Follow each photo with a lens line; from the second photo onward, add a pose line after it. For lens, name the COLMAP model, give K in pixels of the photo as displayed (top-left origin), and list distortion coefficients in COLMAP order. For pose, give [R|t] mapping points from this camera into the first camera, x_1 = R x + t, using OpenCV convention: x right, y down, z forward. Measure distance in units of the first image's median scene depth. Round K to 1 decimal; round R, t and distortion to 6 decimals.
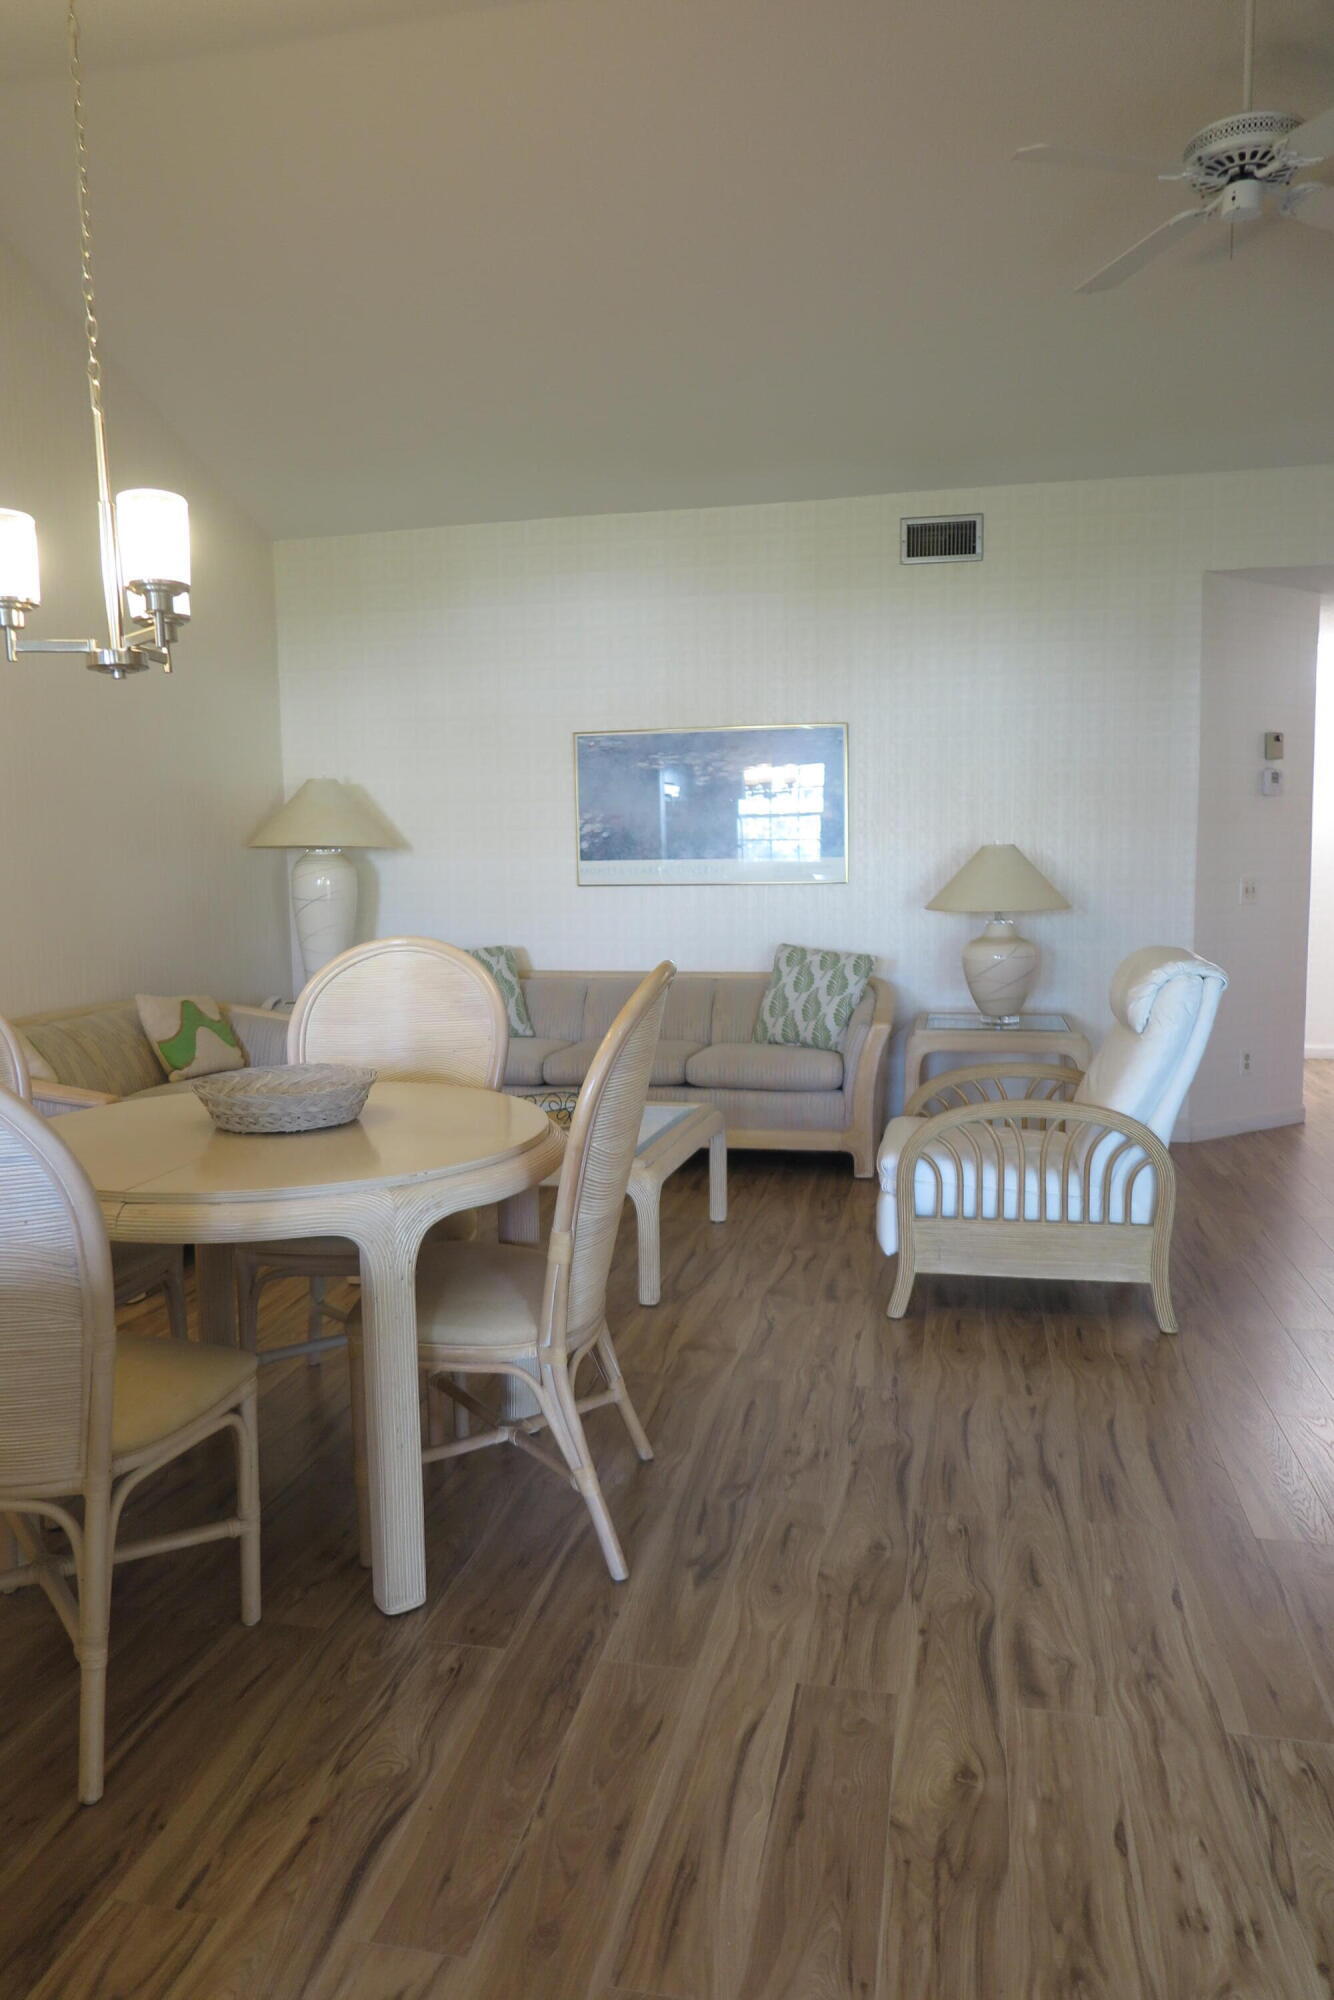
lens RADIAL K [[1382.9, 0, 667.0], [0, 1382.9, 1000.0], [0, 0, 1]] dist [0.001709, -0.000267]
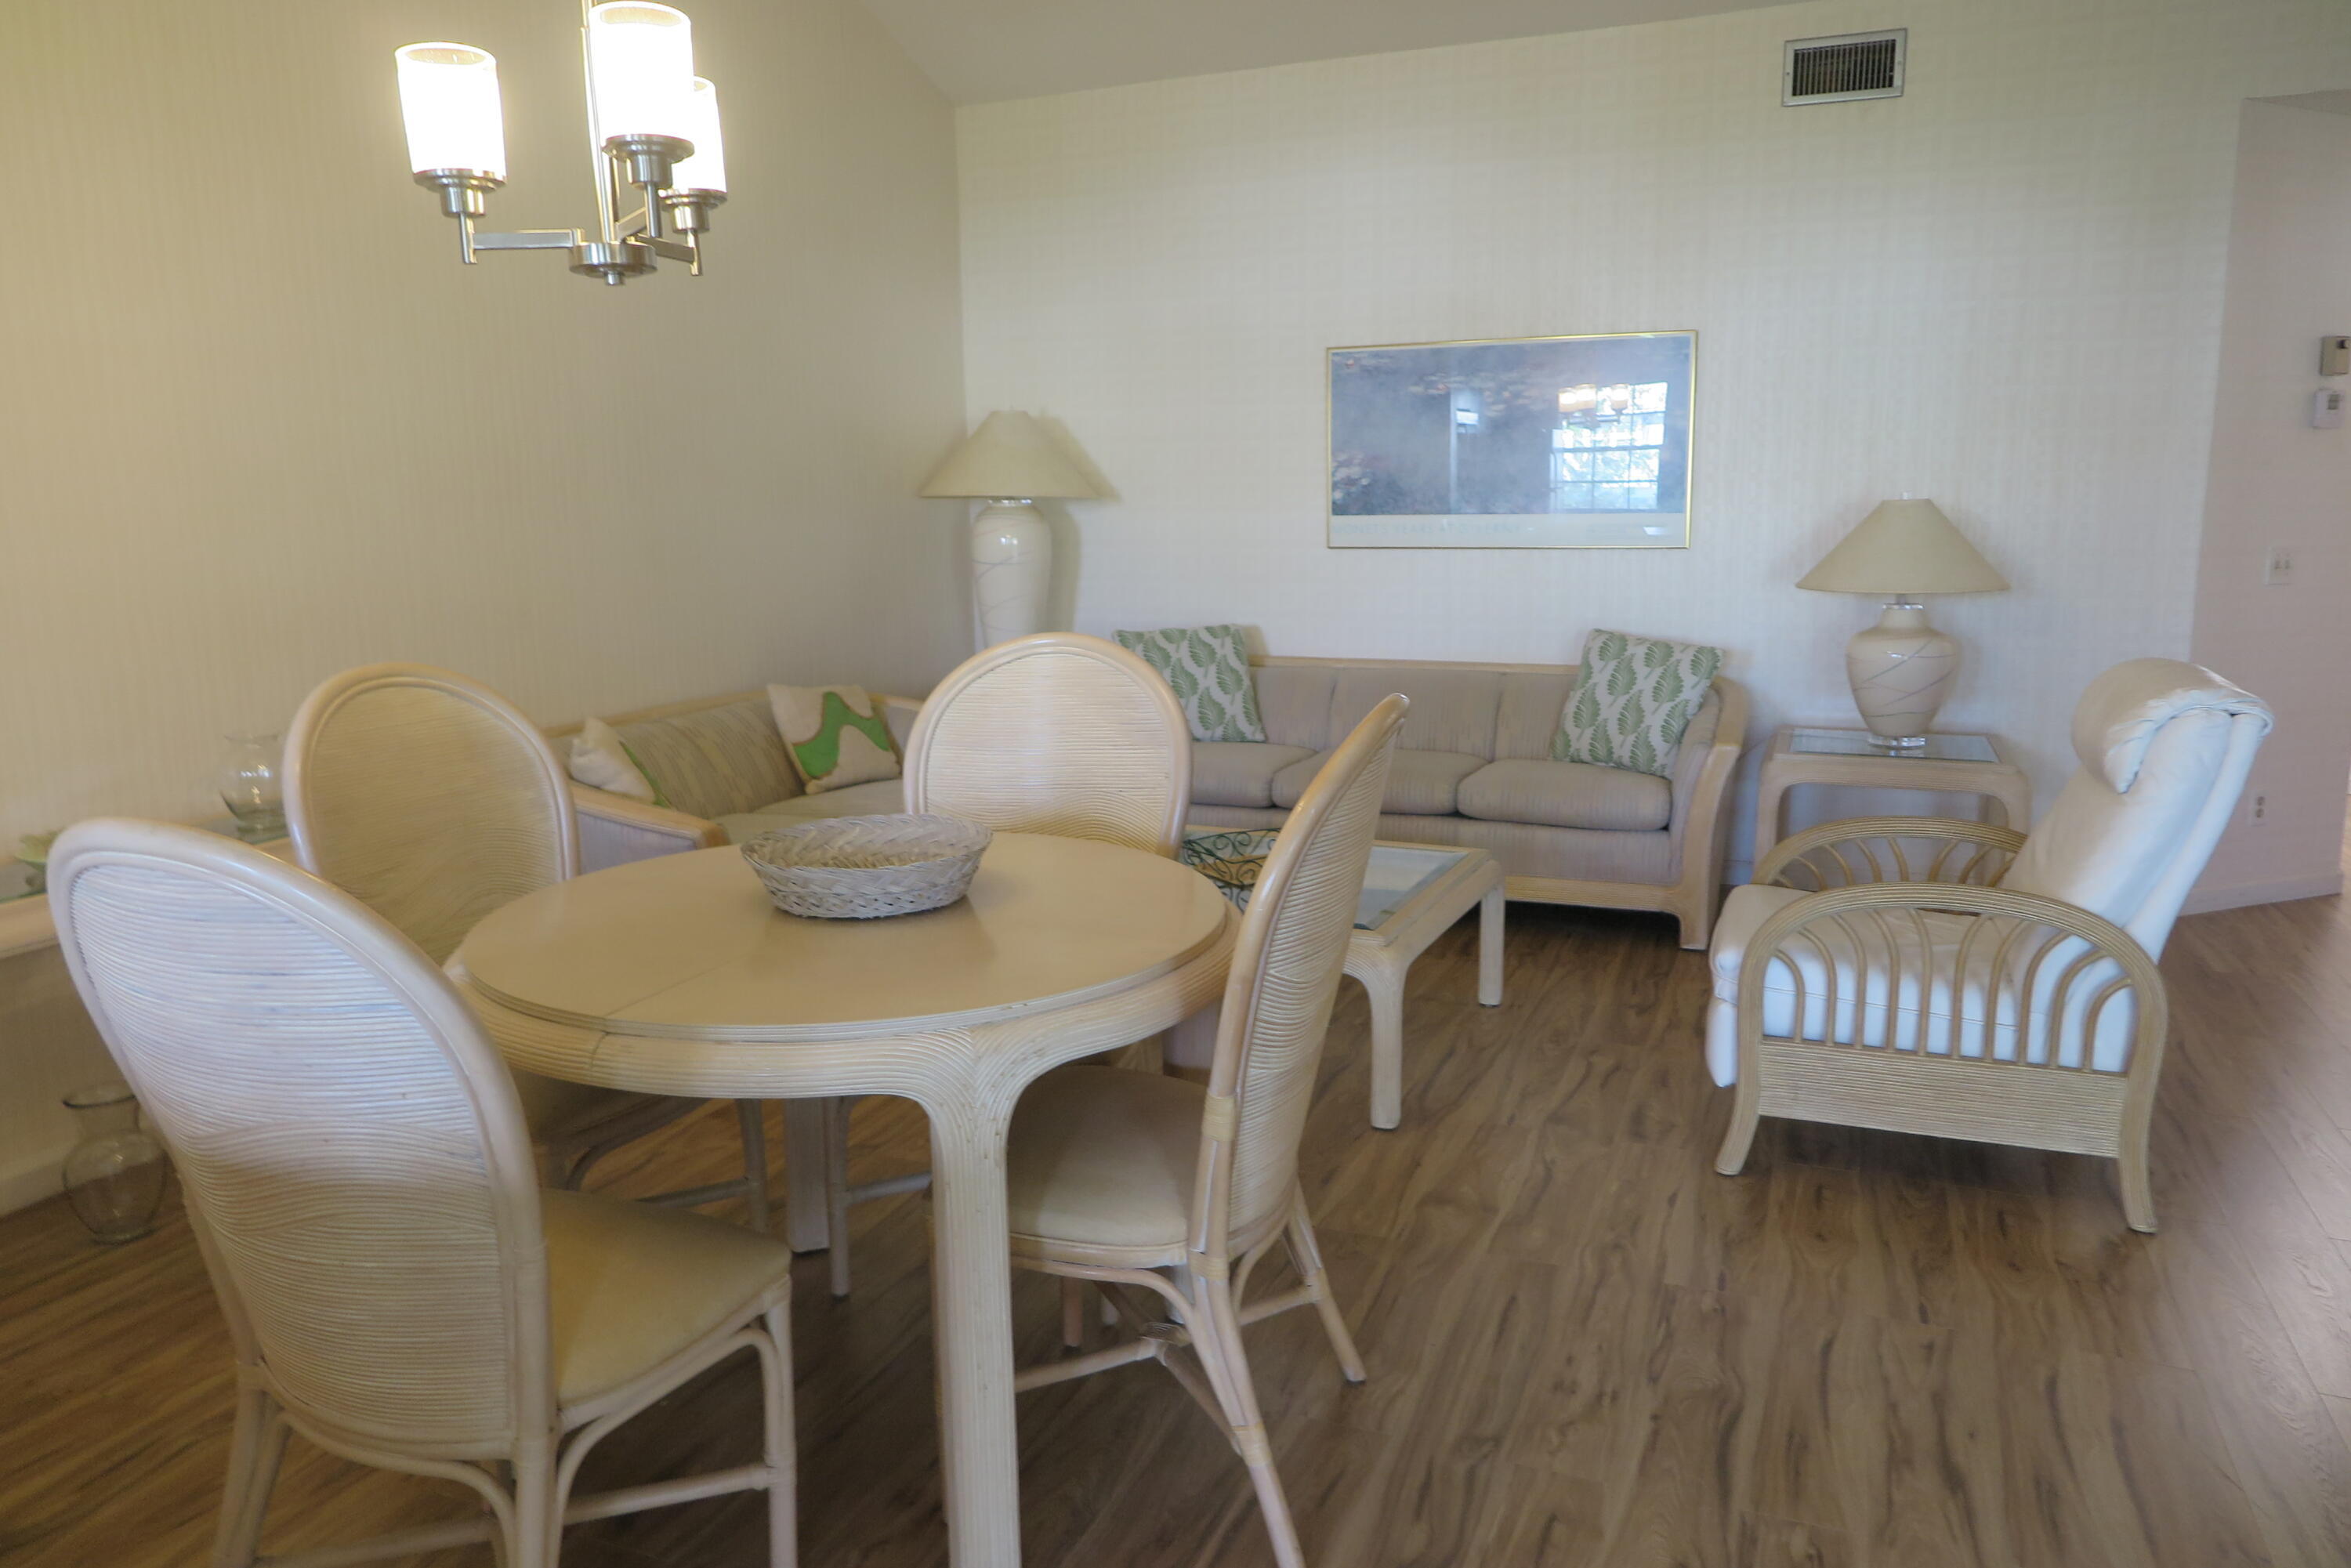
lens RADIAL K [[1623.7, 0, 1181.8], [0, 1623.7, 776.9], [0, 0, 1]] dist [-0.004196, -0.000941]
pose [[0.985009, 0.031914, -0.169528, 0.022582], [-0.020131, 0.997289, 0.070774, -0.029264], [0.171327, -0.066300, 0.982981, 0.138378]]
